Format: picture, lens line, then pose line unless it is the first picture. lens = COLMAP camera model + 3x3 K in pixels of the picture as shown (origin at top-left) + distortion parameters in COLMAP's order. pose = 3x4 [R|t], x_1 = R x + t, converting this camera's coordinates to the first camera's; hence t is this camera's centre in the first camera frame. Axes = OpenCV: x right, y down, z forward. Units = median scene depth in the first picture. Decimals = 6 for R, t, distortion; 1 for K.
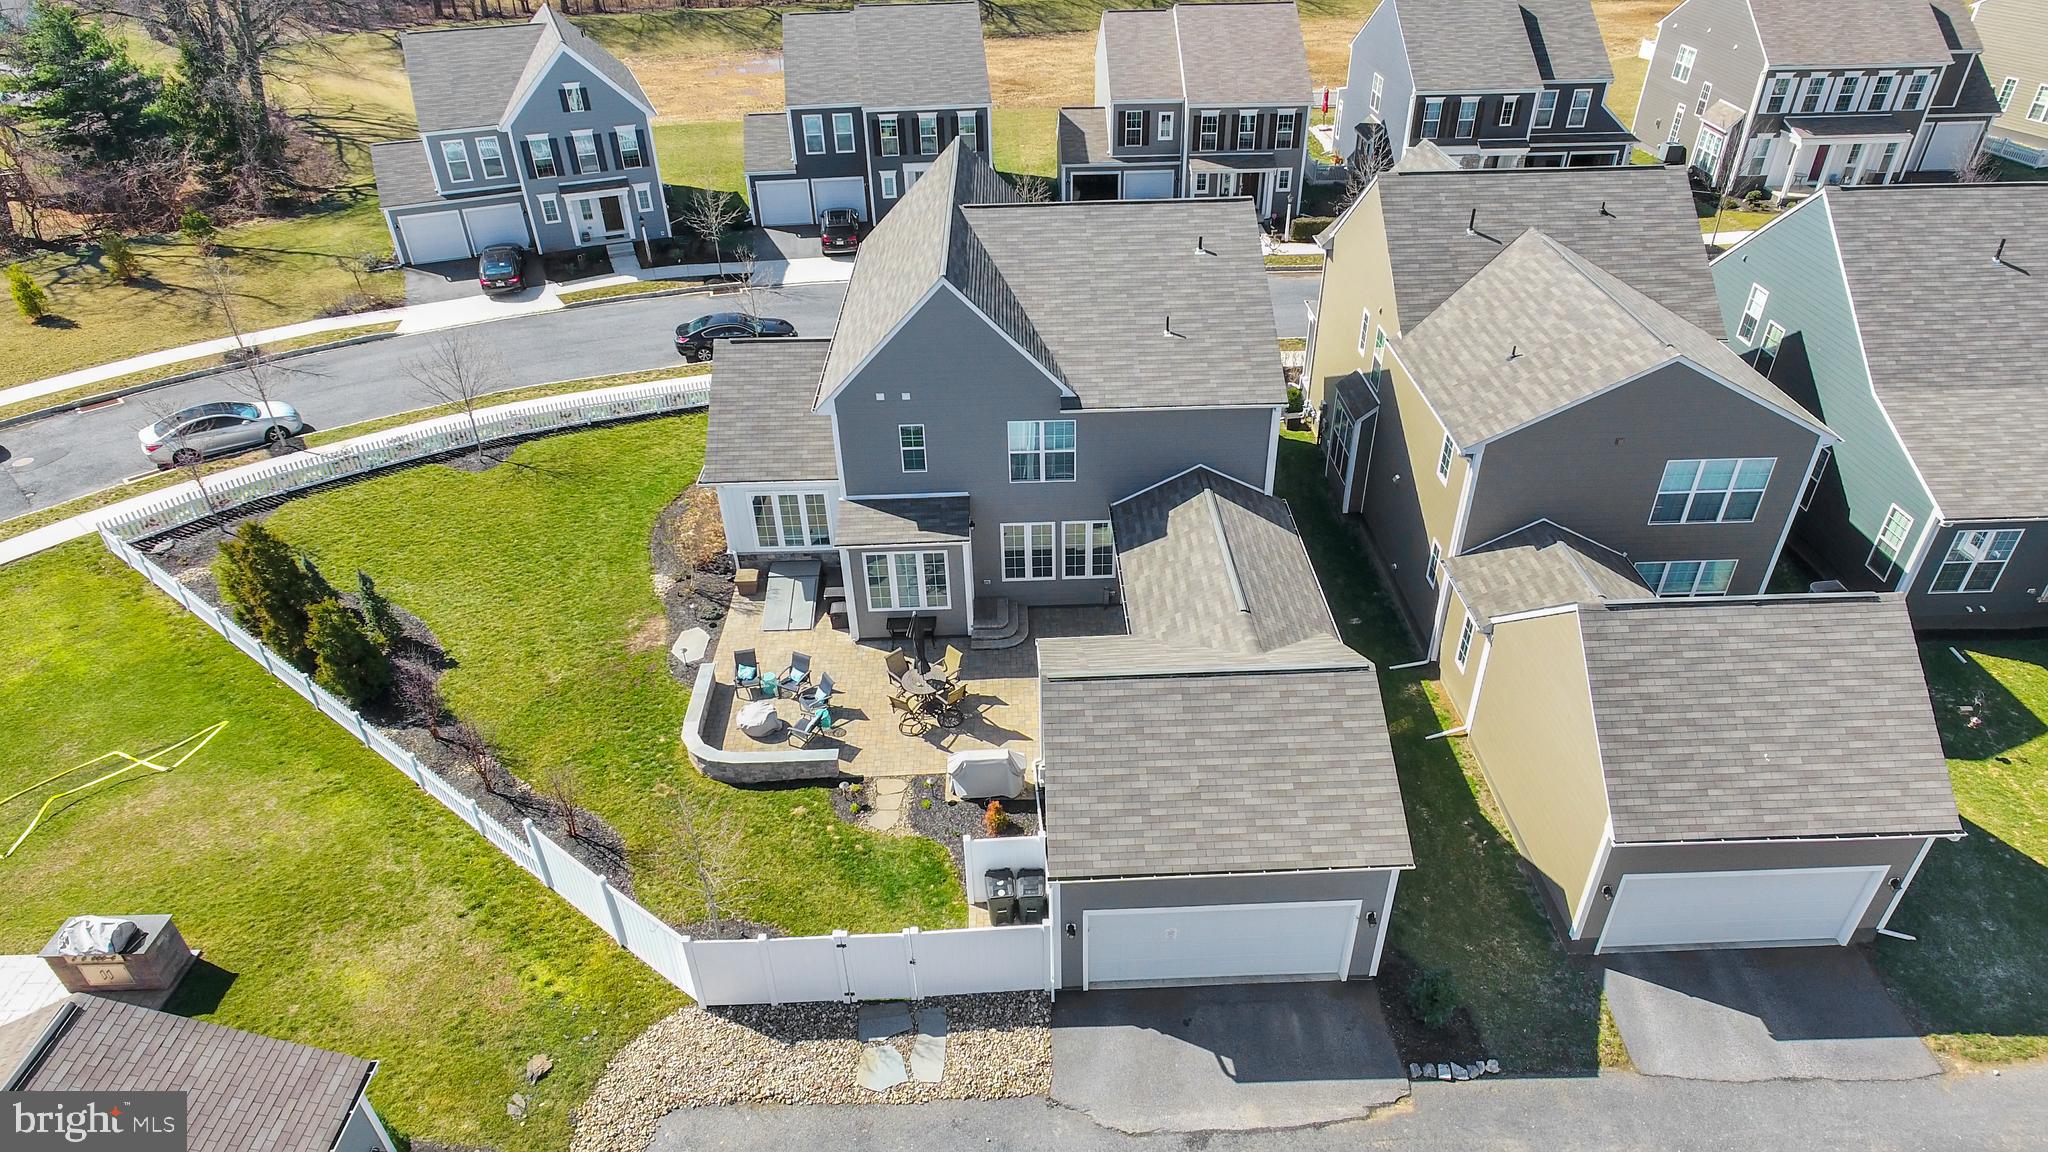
lens RADIAL K [[1200.5, 0, 1039.1], [0, 1200.5, 581.6], [0, 0, 1]] dist [0.005535, -0.003003]
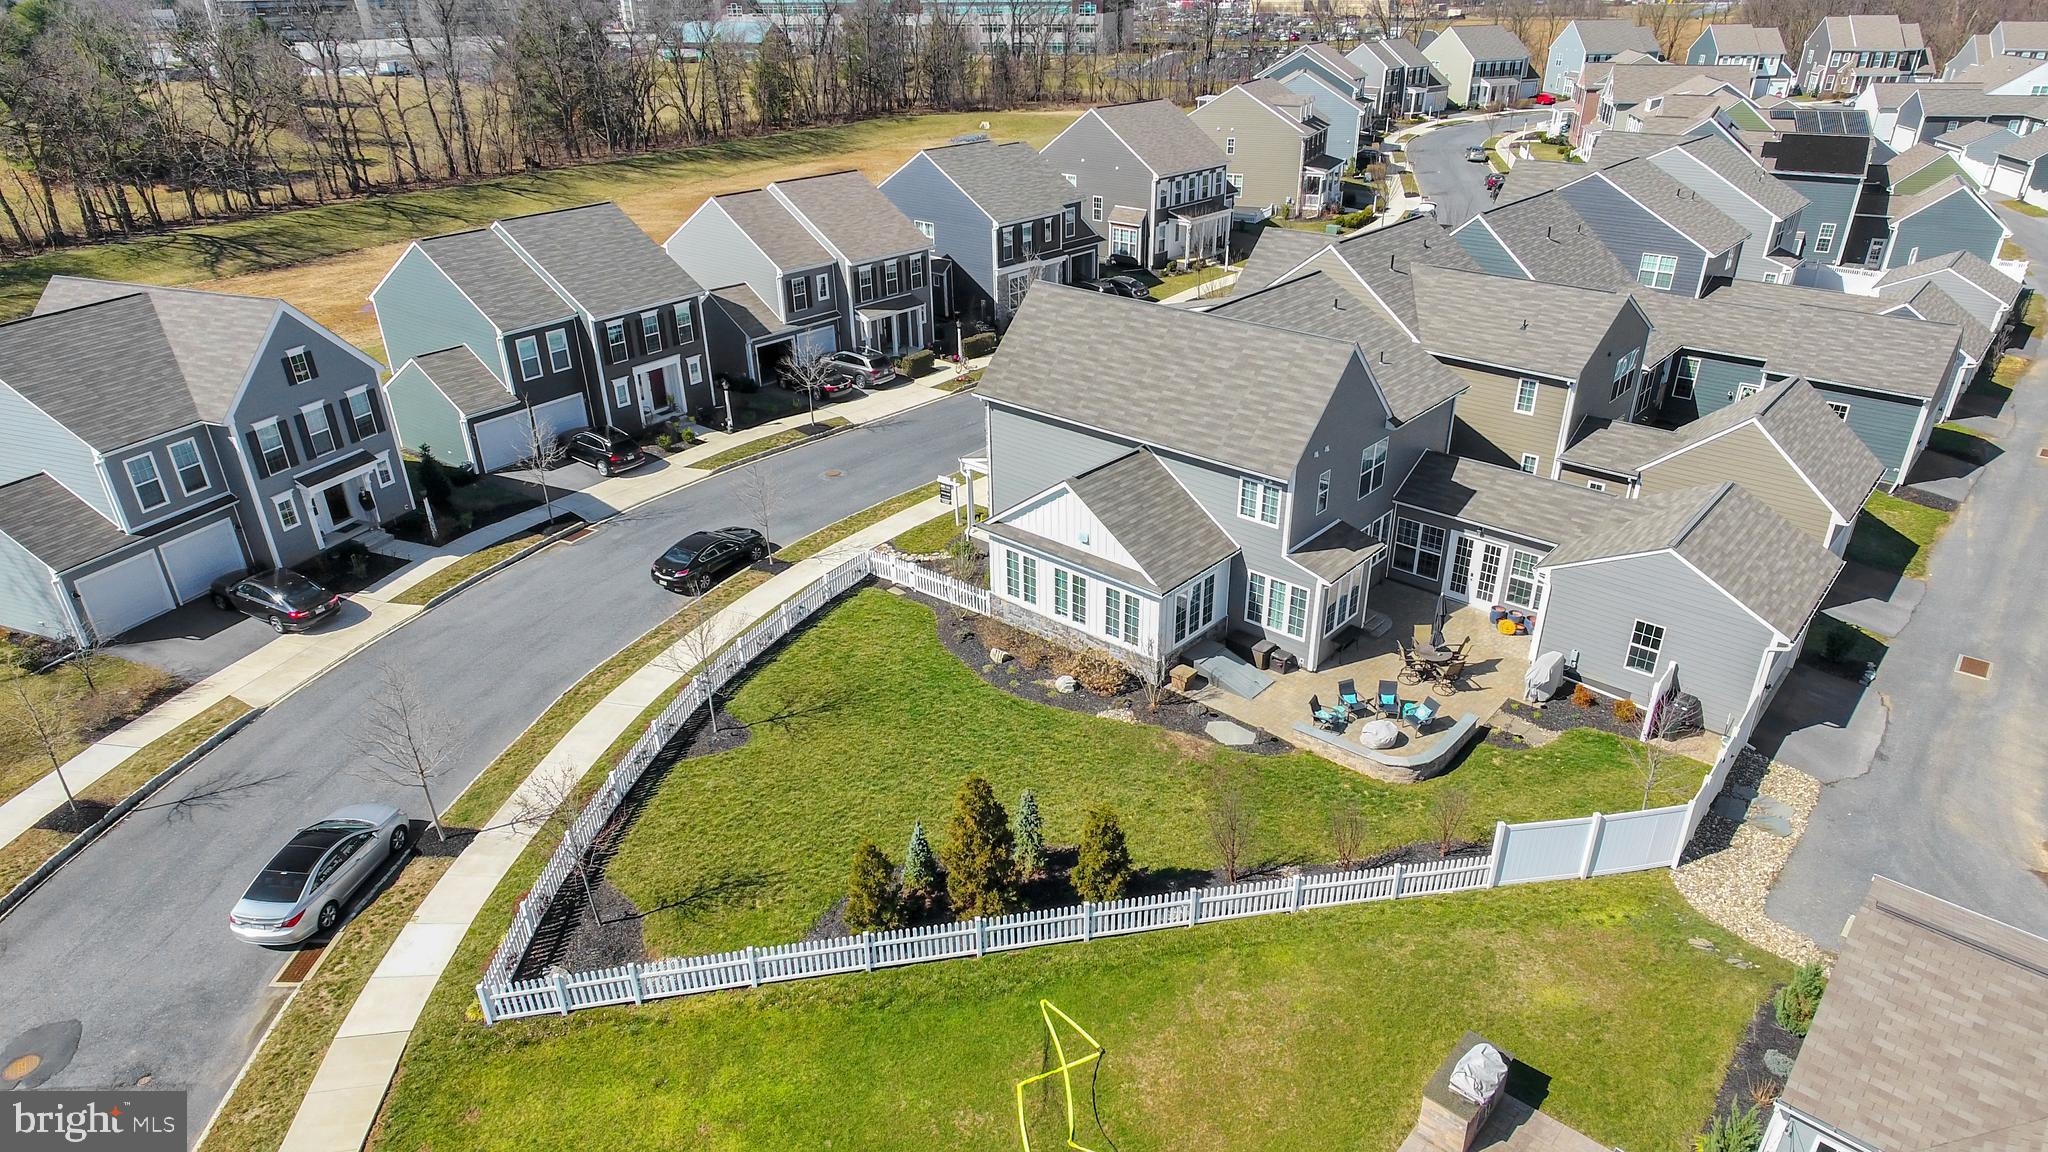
lens RADIAL K [[1200.5, 0, 1034.6], [0, 1200.5, 589.8], [0, 0, 1]] dist [0.005535, -0.003003]
pose [[0.684789, -0.328332, 0.650586, -1.004391], [0.408803, 0.912128, 0.030029, -0.157729], [-0.603277, 0.245398, 0.758839, 0.247179]]
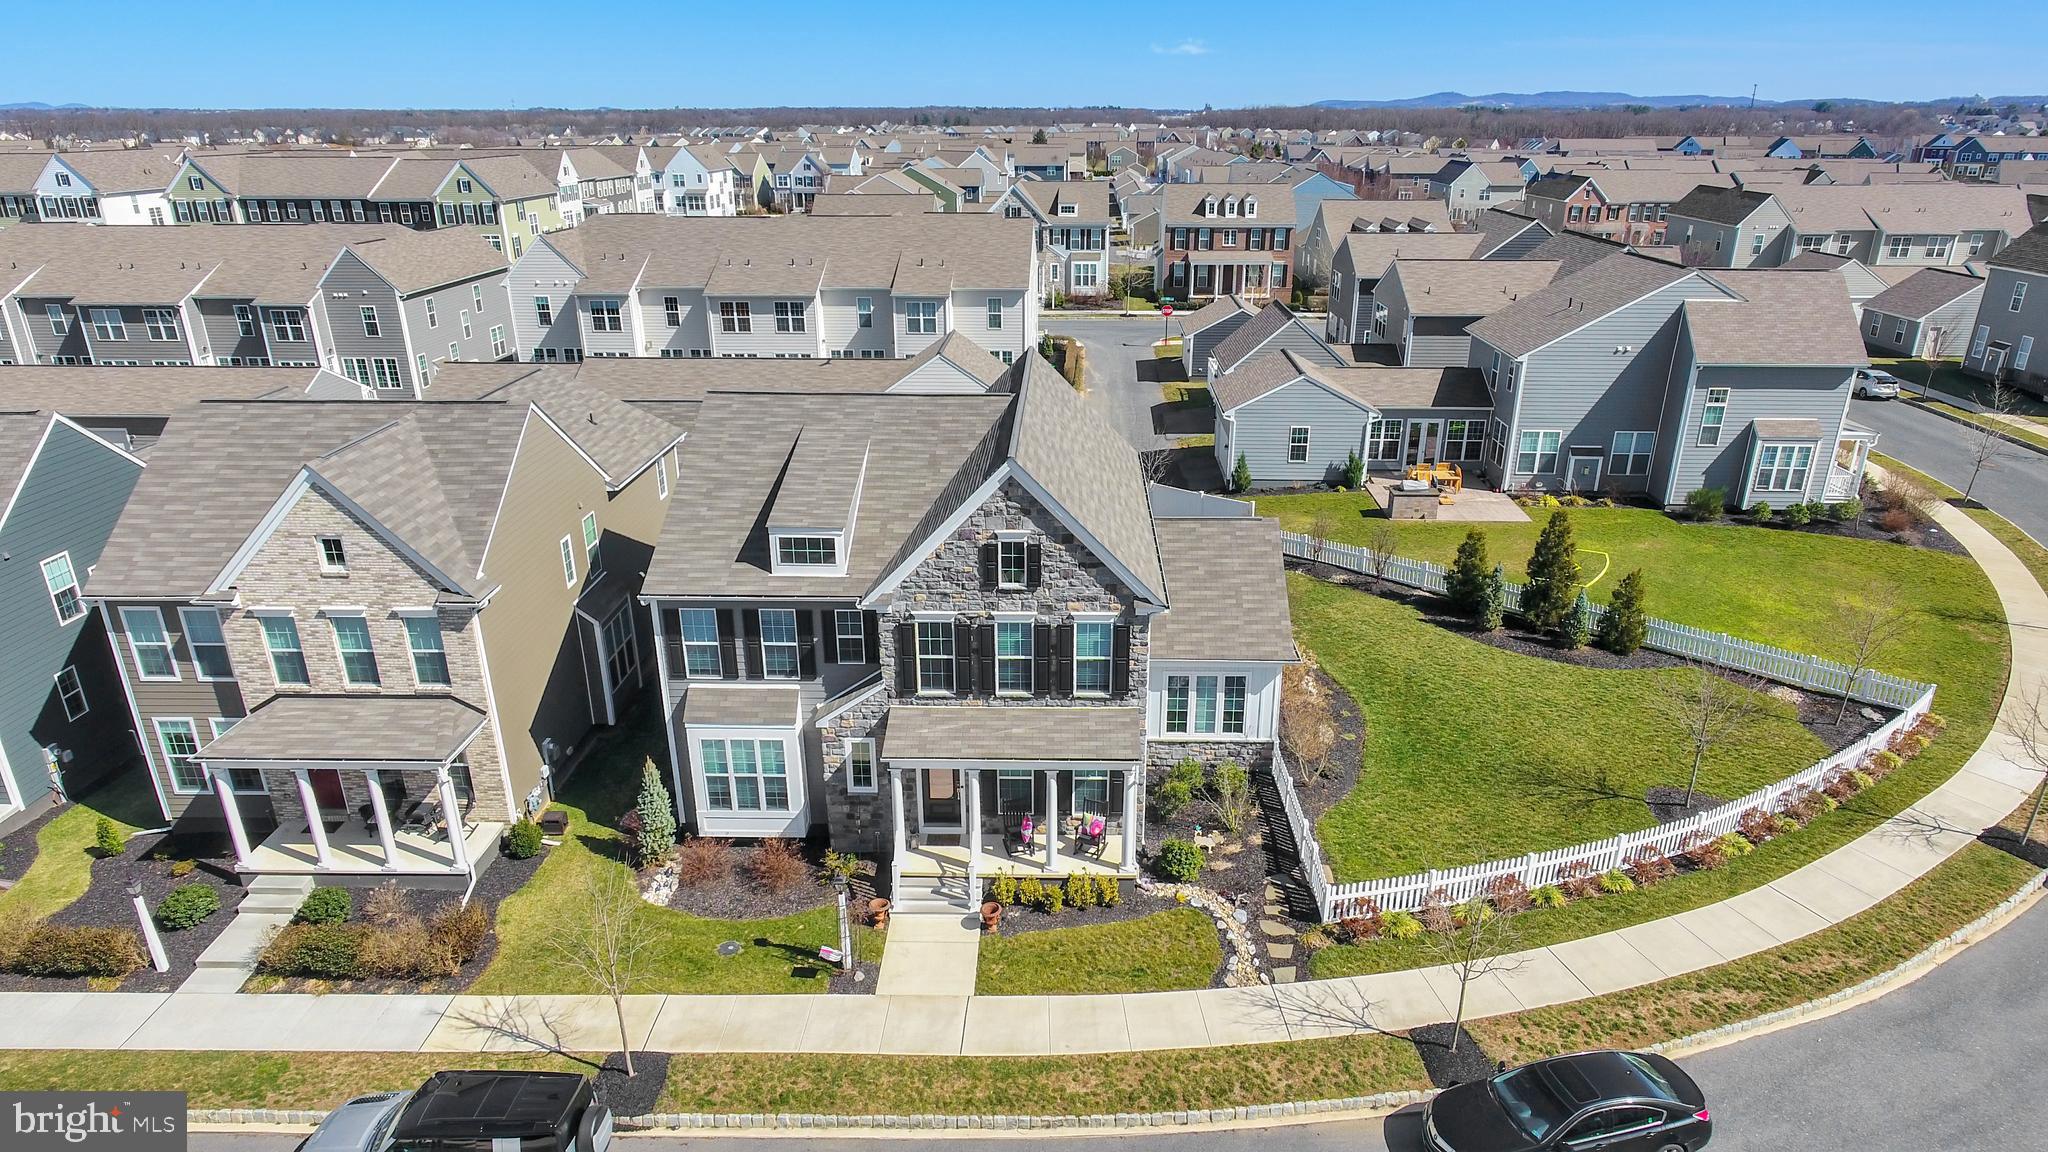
lens RADIAL K [[1200.5, 0, 1056.3], [0, 1200.5, 582.0], [0, 0, 1]] dist [0.005535, -0.003003]
pose [[-0.999112, -0.001753, 0.042108, -0.134788], [0.033883, 0.560713, 0.827316, -0.974737], [-0.025061, 0.828008, -0.560156, 1.594608]]
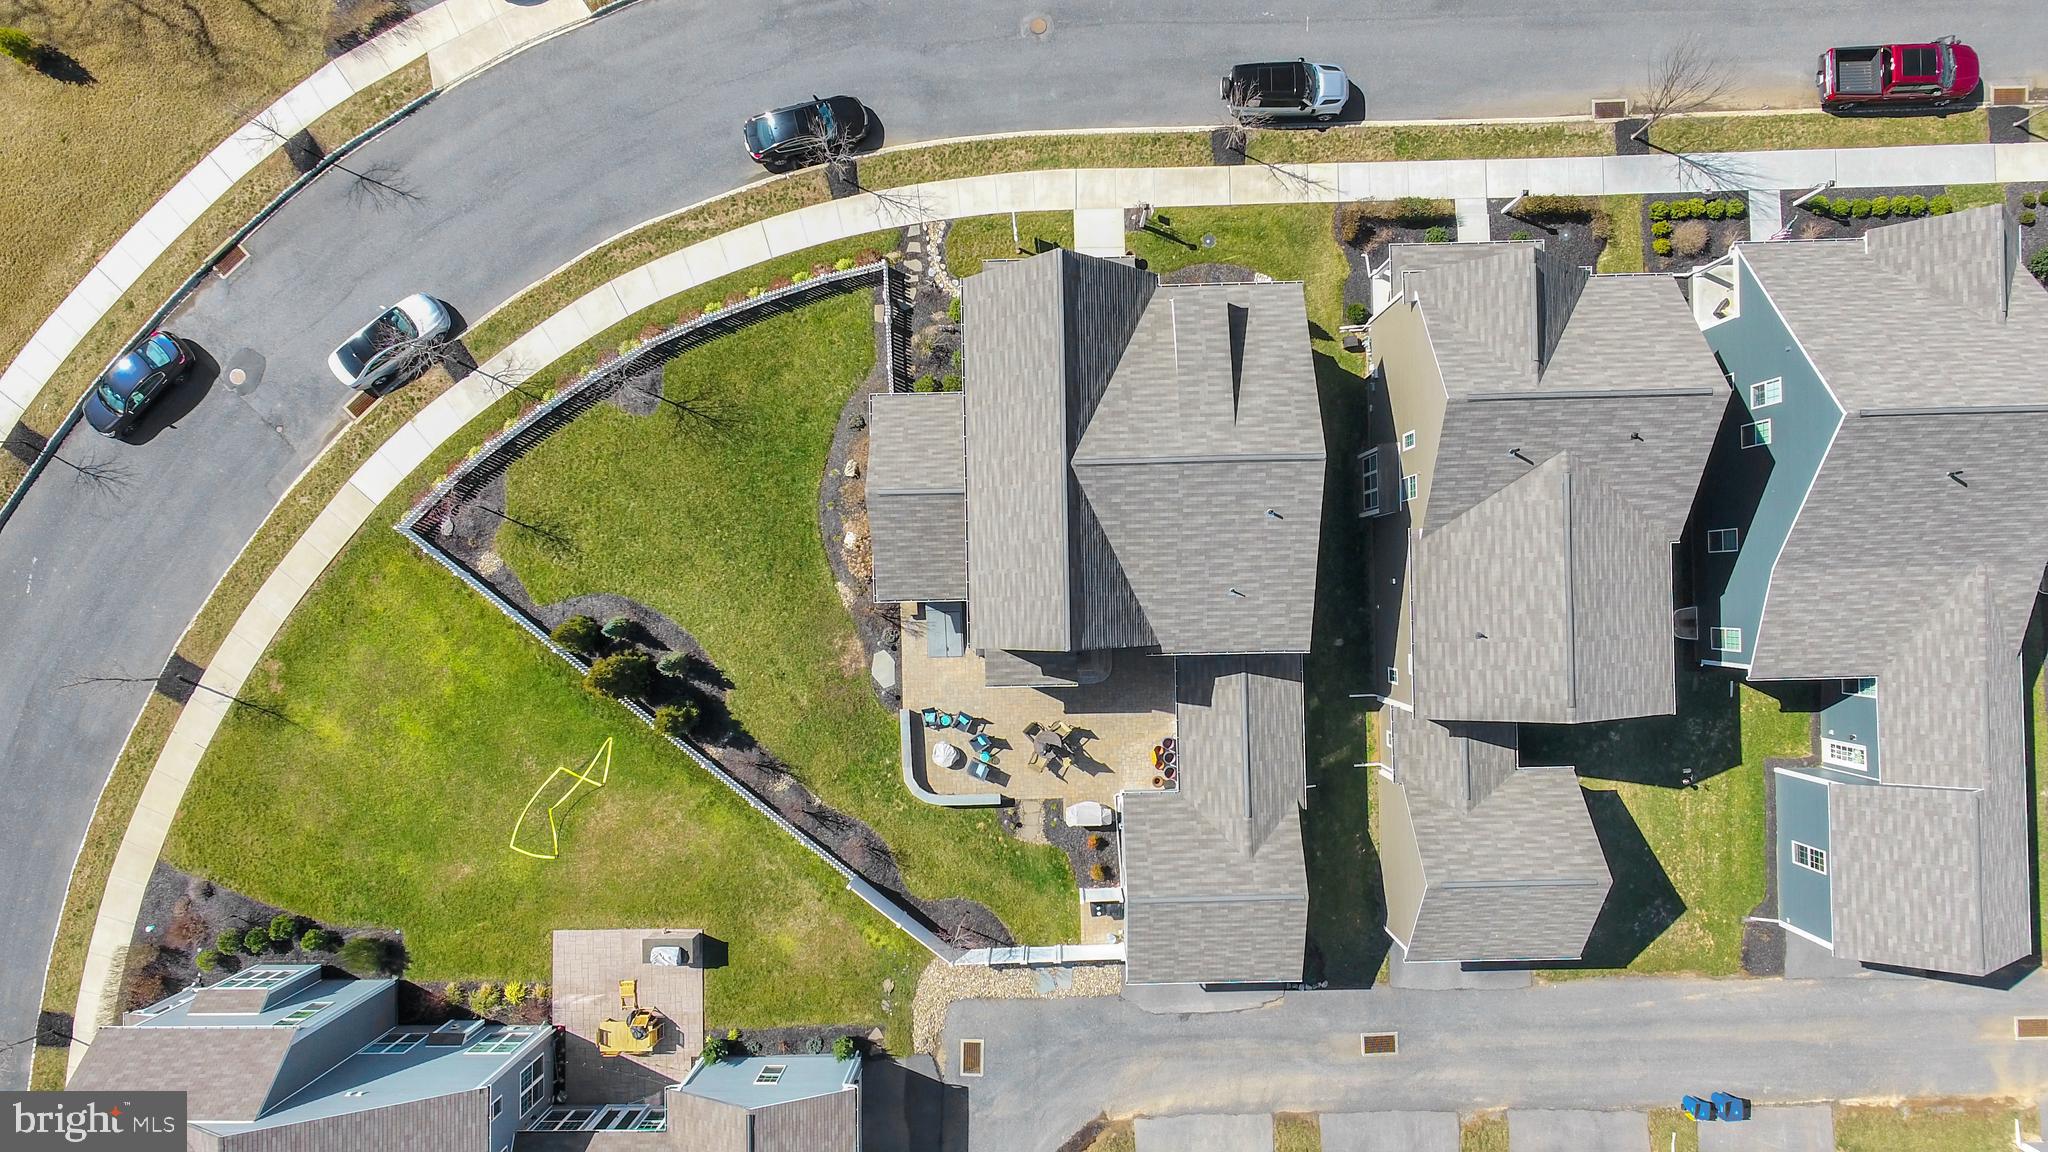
lens RADIAL K [[1200.5, 0, 1034.3], [0, 1200.5, 596.4], [0, 0, 1]] dist [0.005535, -0.003003]
pose [[0.999969, 0.006994, -0.003622, -0.093870], [-0.000921, 0.560516, 0.828143, -1.159088], [0.007822, -0.828114, 0.560505, 0.231059]]
